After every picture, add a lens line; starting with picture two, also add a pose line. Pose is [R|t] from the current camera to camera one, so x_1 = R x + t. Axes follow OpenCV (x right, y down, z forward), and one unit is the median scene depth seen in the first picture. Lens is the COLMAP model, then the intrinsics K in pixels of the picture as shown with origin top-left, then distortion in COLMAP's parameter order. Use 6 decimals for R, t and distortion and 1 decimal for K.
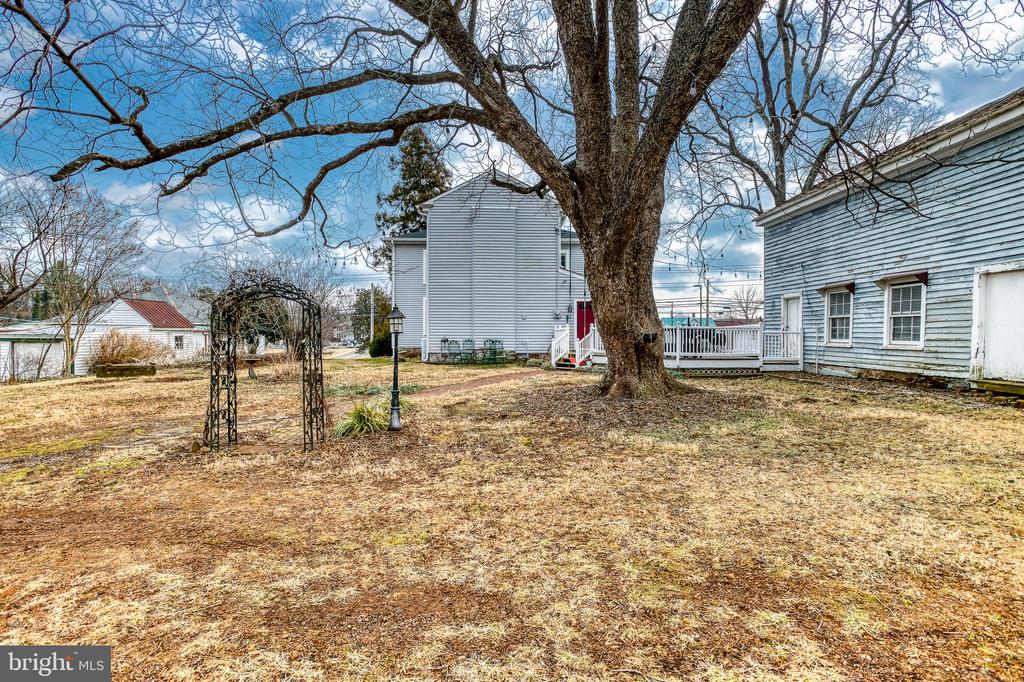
lens RADIAL K [[499.4, 0, 508.8], [0, 499.4, 337.3], [0, 0, 1]] dist [-0.050918, 0.026499]
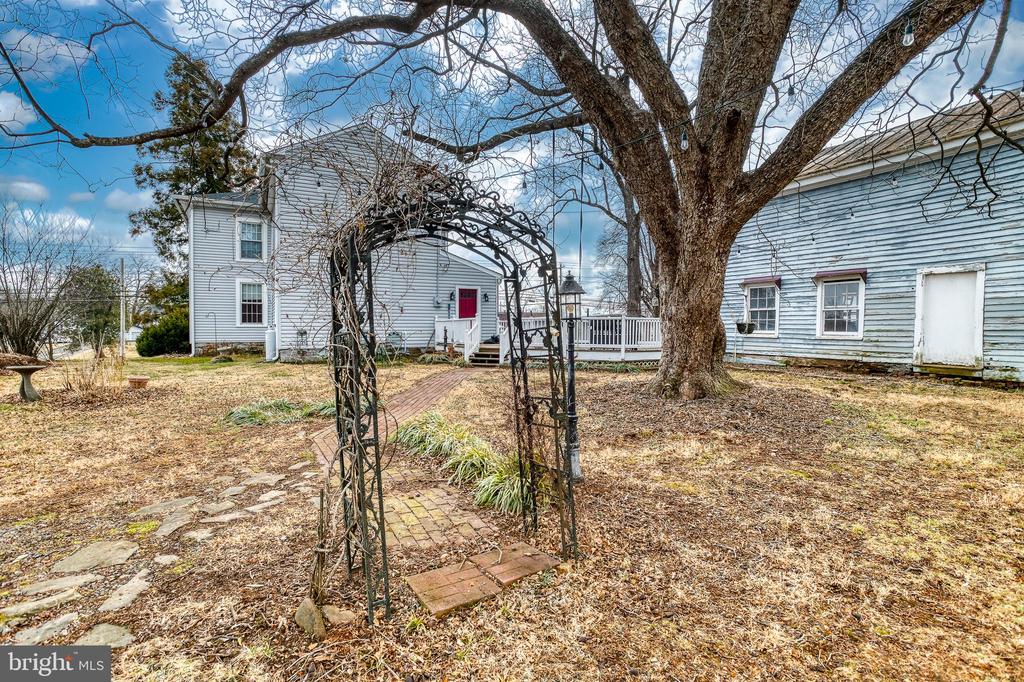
lens RADIAL K [[499.4, 0, 508.8], [0, 499.4, 337.3], [0, 0, 1]] dist [-0.050918, 0.026499]
pose [[0.892749, -0.007650, 0.450489, -0.374519], [0.000676, 0.999877, 0.015639, 0.001968], [-0.450553, -0.013657, 0.892645, 0.325665]]
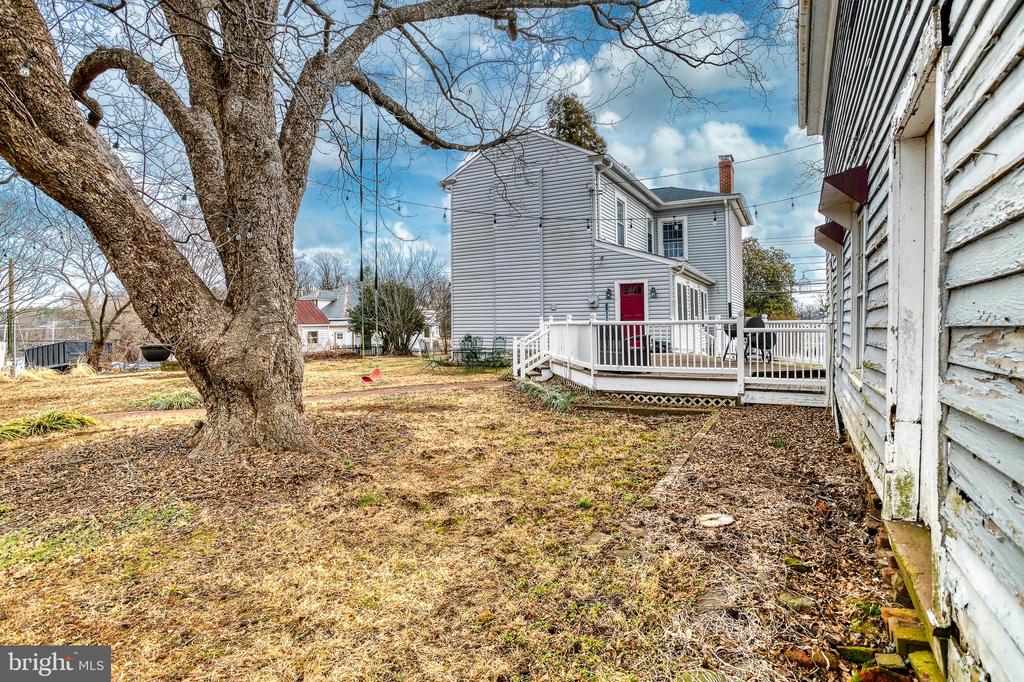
lens RADIAL K [[526.8, 0, 512.0], [0, 526.8, 341.0], [0, 0, 1]] dist [-0.046600, 0.000029]
pose [[0.877840, 0.005358, -0.478923, 0.730677], [0.006741, 0.999700, 0.023540, -0.017347], [0.478906, -0.023893, 0.877541, 0.509511]]
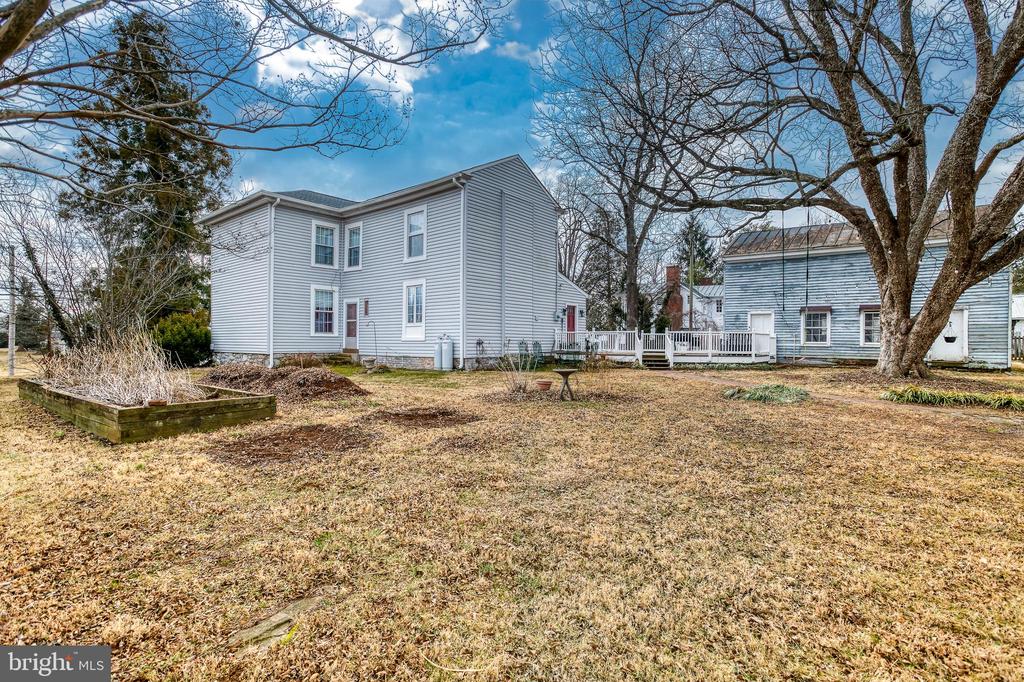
lens RADIAL K [[499.4, 0, 508.8], [0, 499.4, 337.3], [0, 0, 1]] dist [-0.050918, 0.026499]
pose [[0.647086, 0.009438, 0.762358, -1.464924], [-0.003584, 0.999950, -0.009338, 0.009788], [-0.762408, 0.003310, 0.647088, 0.845601]]
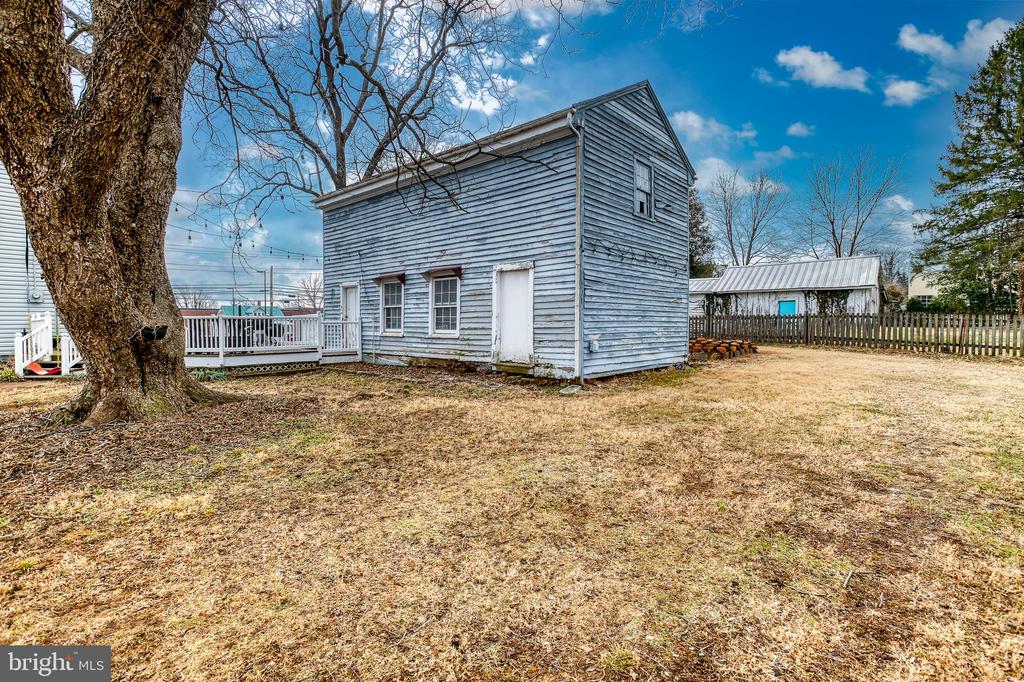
lens RADIAL K [[499.4, 0, 508.8], [0, 499.4, 337.3], [0, 0, 1]] dist [-0.050918, 0.026499]
pose [[0.682702, -0.026801, 0.730205, 0.096744], [0.010731, 0.999587, 0.026655, -0.004035], [-0.730618, -0.010362, 0.682708, 0.138735]]
